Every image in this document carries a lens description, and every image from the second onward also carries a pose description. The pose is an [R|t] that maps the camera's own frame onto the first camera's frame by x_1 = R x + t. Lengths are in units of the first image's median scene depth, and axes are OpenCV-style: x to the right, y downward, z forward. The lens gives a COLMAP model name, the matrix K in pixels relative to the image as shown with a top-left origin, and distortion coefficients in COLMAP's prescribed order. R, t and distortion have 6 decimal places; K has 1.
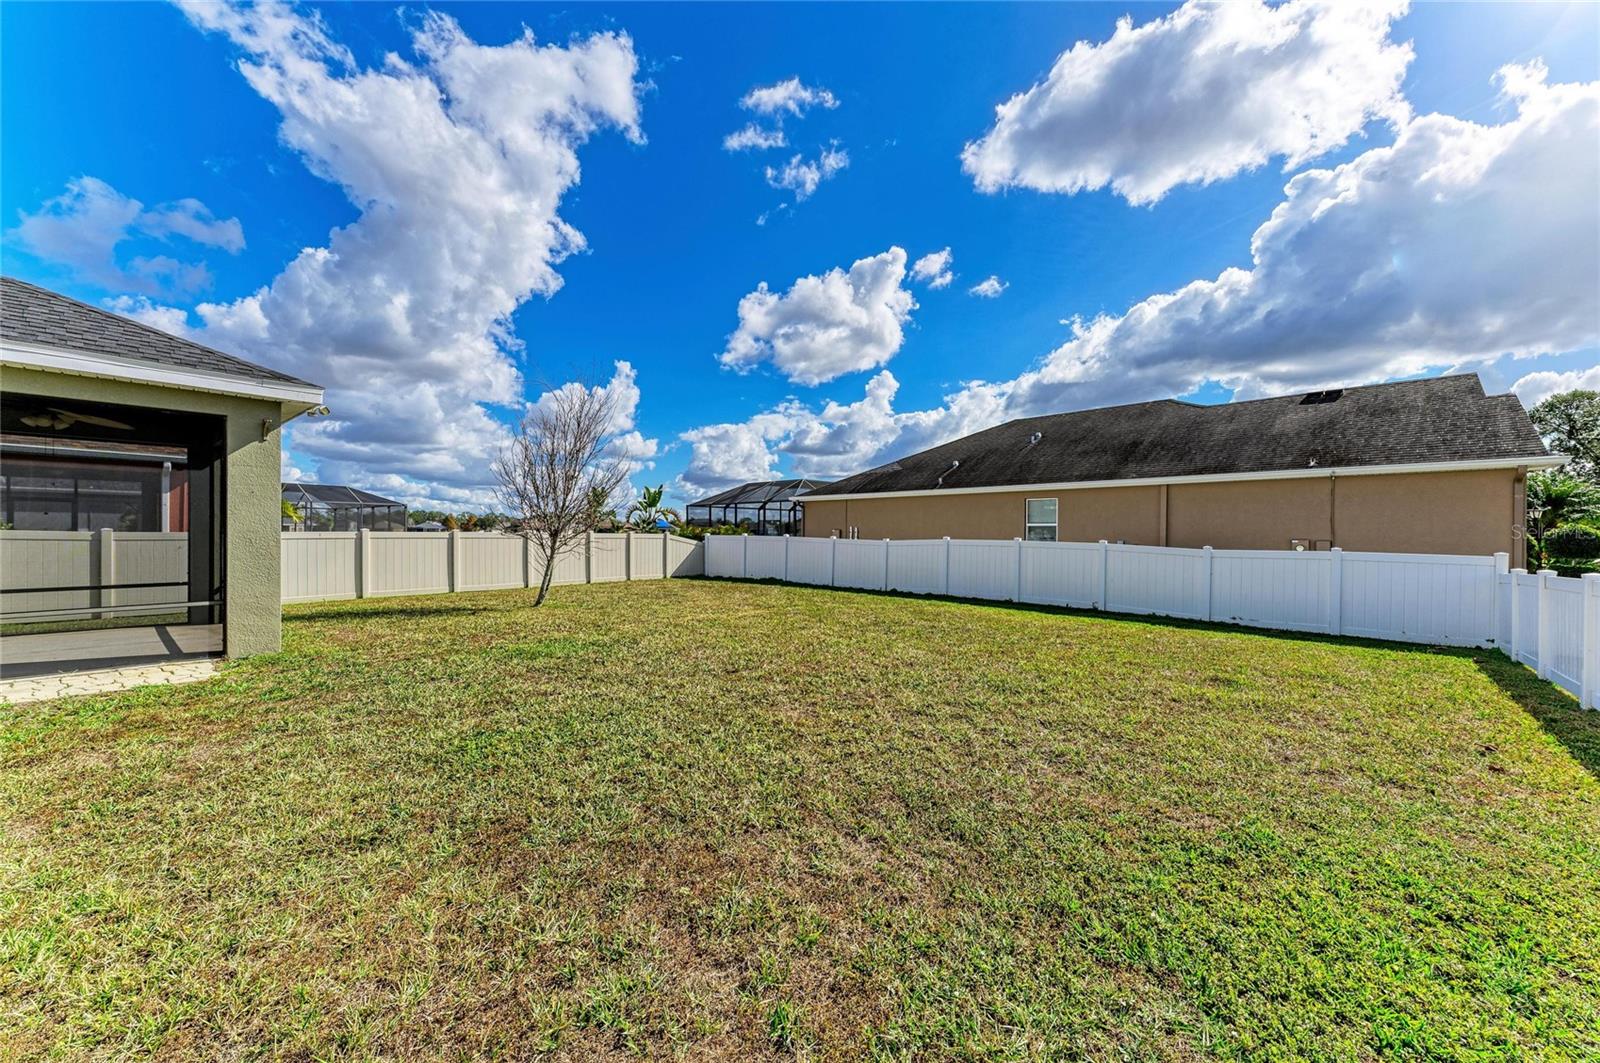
lens RADIAL K [[601.5, 0, 800.0], [0, 601.5, 531.5], [0, 0, 1]] dist [0.041873, -0.000010]
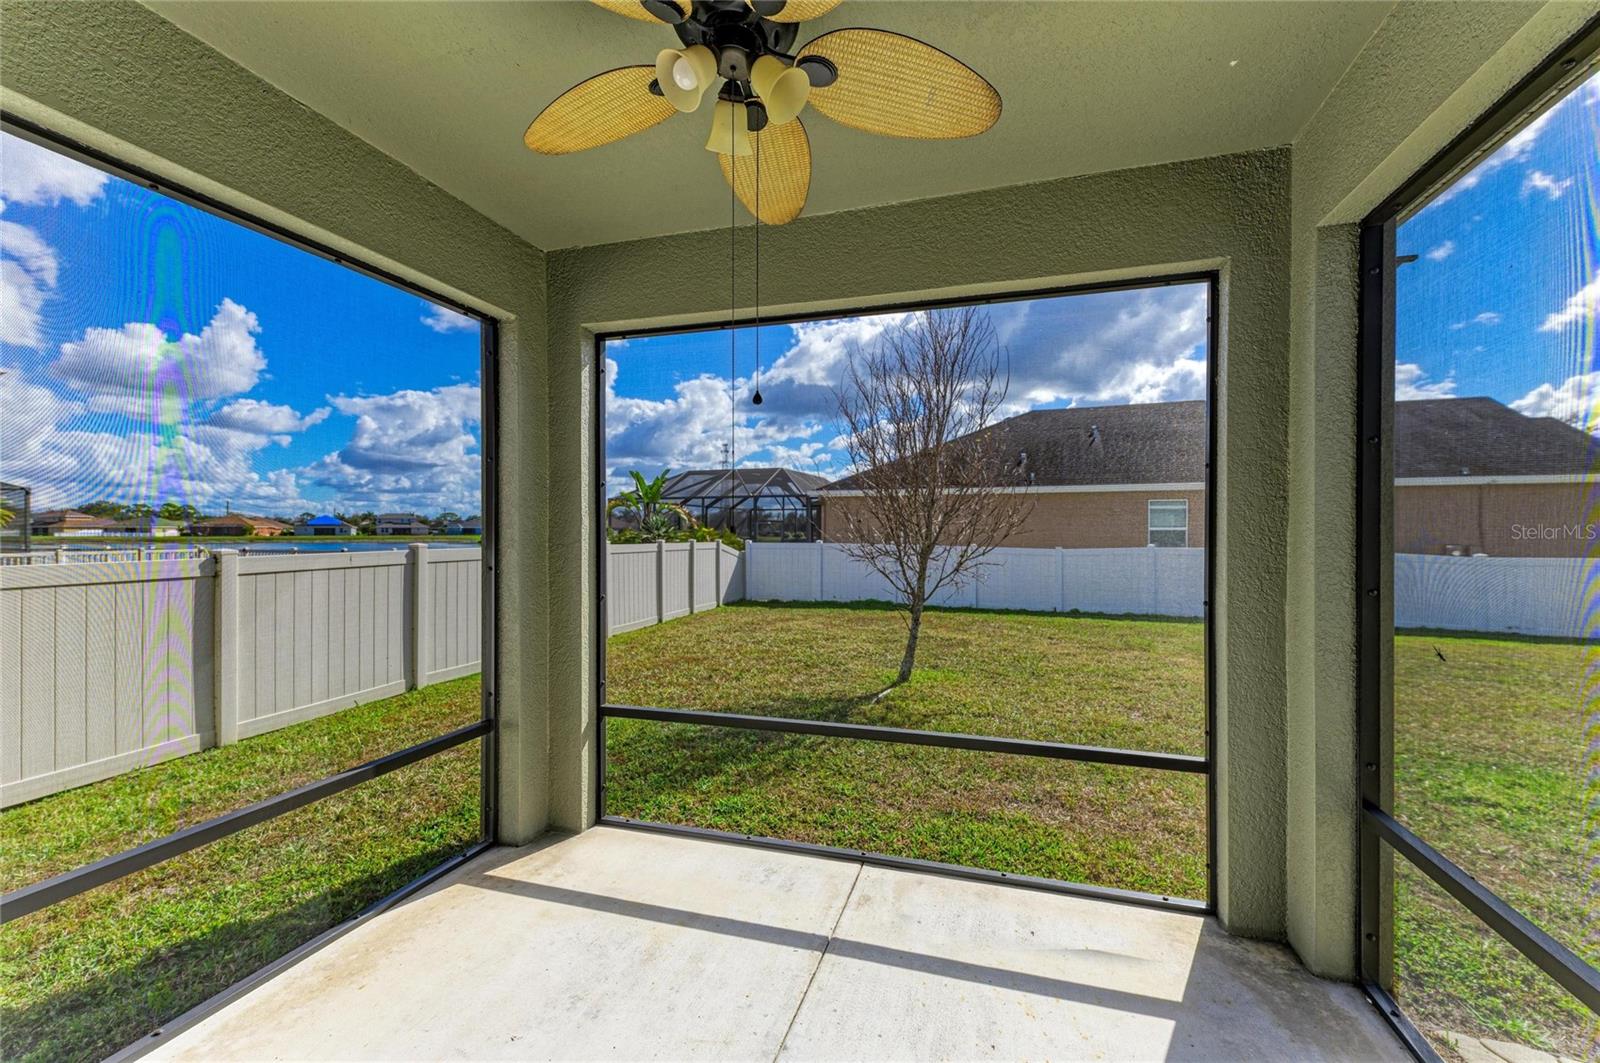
lens RADIAL K [[642.3, 0, 793.6], [0, 642.3, 530.7], [0, 0, 1]] dist [0.000438, 0.000077]
pose [[0.907829, -0.001636, 0.419338, -0.434947], [0.000672, 0.999997, 0.002446, -0.009400], [-0.419340, -0.001939, 0.907827, 0.303637]]
